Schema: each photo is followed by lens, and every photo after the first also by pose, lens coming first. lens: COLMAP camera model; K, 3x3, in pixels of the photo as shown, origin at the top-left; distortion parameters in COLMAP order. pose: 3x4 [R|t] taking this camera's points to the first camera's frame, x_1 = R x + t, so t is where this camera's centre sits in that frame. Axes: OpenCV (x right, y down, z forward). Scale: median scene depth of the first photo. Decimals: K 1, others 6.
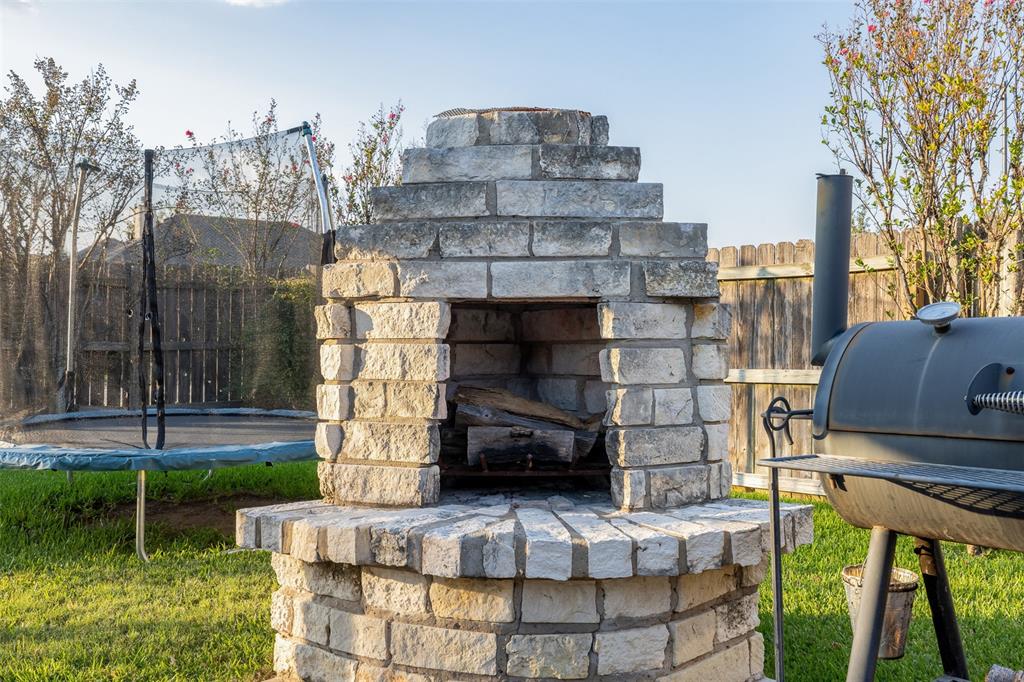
lens RADIAL K [[907.2, 0, 512.0], [0, 907.2, 341.0], [0, 0, 1]] dist [0.046320, 0.000390]
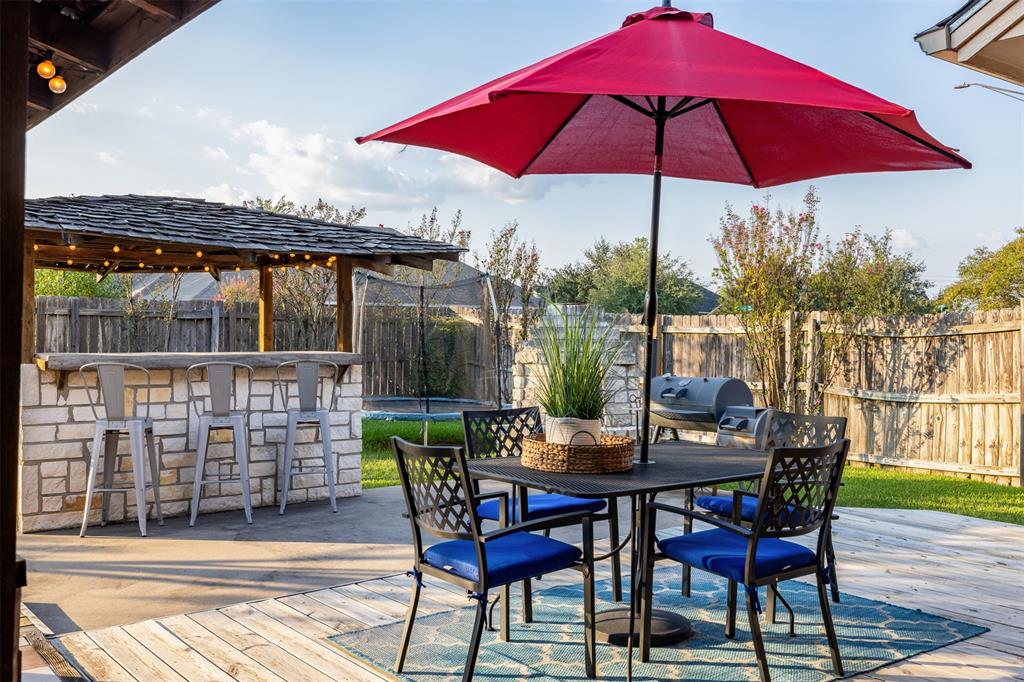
lens RADIAL K [[985.9, 0, 512.0], [0, 985.9, 341.0], [0, 0, 1]] dist [-0.004156, 0.005434]
pose [[0.996337, 0.006511, -0.085270, 0.084126], [-0.005720, 0.999938, 0.009519, -0.161049], [0.085327, -0.008996, 0.996312, -2.564185]]
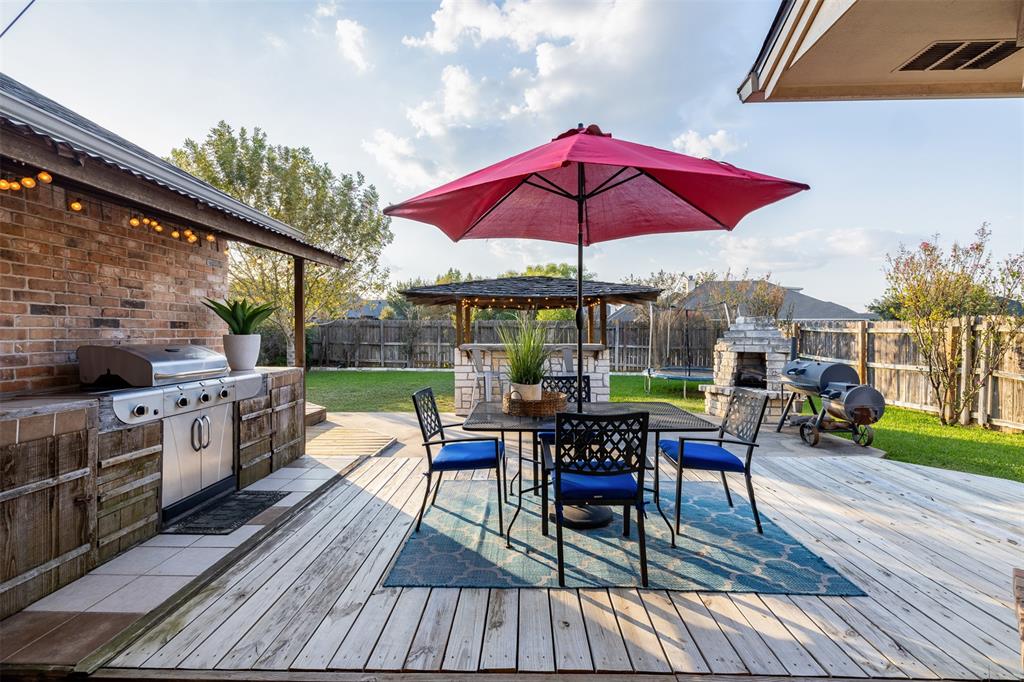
lens RADIAL K [[427.7, 0, 511.4], [0, 427.7, 339.4], [0, 0, 1]] dist [0.003106, 0.000485]
pose [[0.711308, 0.005475, -0.702859, 0.810779], [0.003864, 0.999924, 0.011699, -0.160029], [0.702870, -0.011037, 0.711233, -1.909828]]
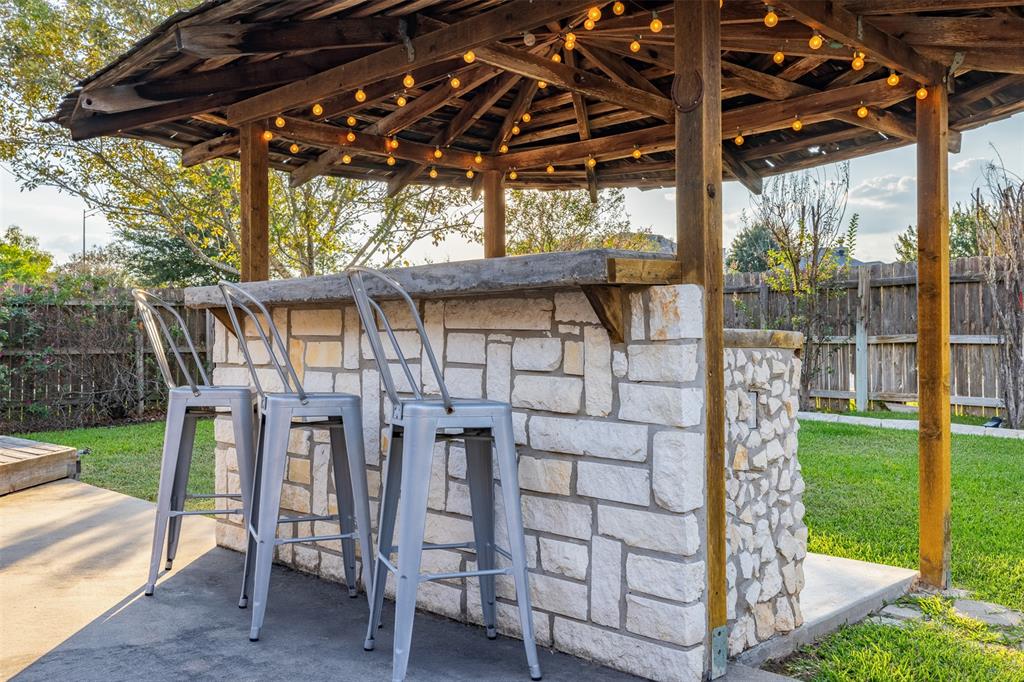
lens RADIAL K [[907.2, 0, 512.0], [0, 907.2, 341.0], [0, 0, 1]] dist [0.046320, 0.000390]
pose [[0.050867, -0.005847, -0.998688, 0.262084], [0.003145, 0.999979, -0.005695, 0.003999], [0.998700, -0.002851, 0.050884, 0.211940]]
